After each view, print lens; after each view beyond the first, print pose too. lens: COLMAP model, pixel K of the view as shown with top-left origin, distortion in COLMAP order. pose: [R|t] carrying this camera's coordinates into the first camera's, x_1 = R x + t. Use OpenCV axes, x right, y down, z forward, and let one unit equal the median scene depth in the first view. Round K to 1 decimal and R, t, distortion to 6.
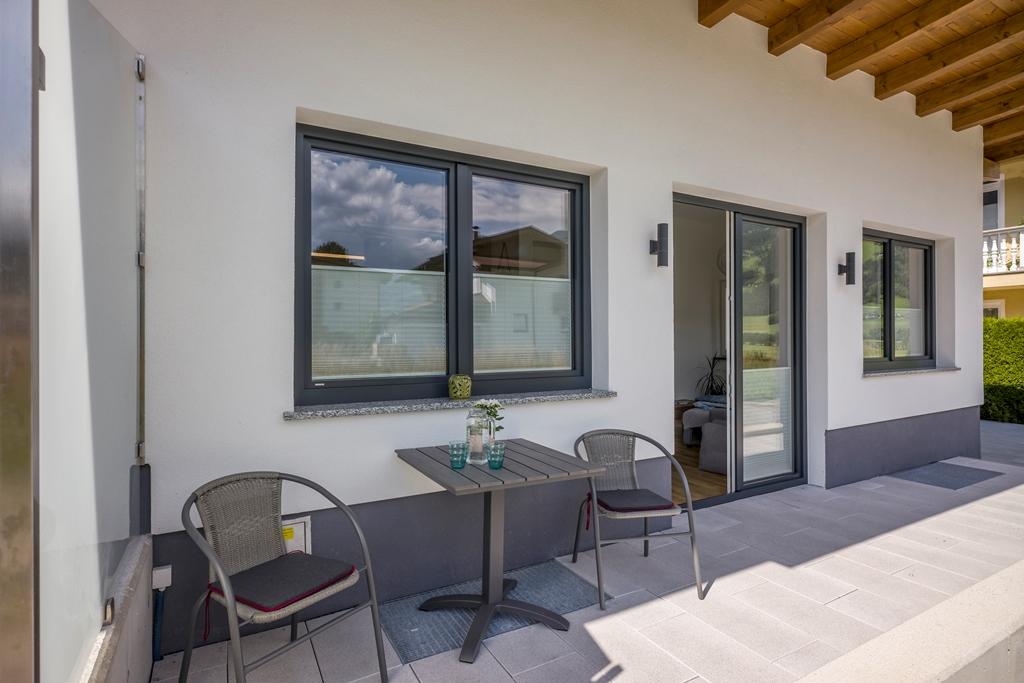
lens RADIAL K [[522.1, 0, 512.0], [0, 522.1, 341.5], [0, 0, 1]] dist [0.000700, -0.000014]
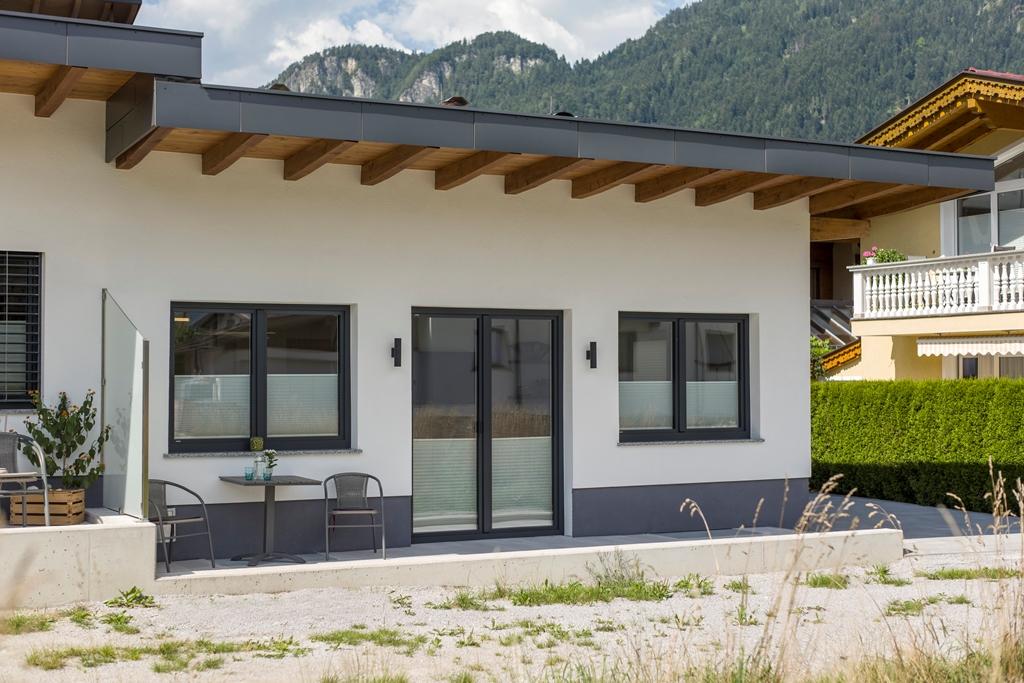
lens RADIAL K [[1465.6, 0, 512.0], [0, 1465.6, 341.5], [0, 0, 1]] dist [-0.012478, -0.012916]
pose [[0.999607, 0.000544, -0.028010, 0.724965], [-0.001472, 0.999450, -0.033128, -0.075775], [0.027977, 0.033156, 0.999059, -3.147719]]
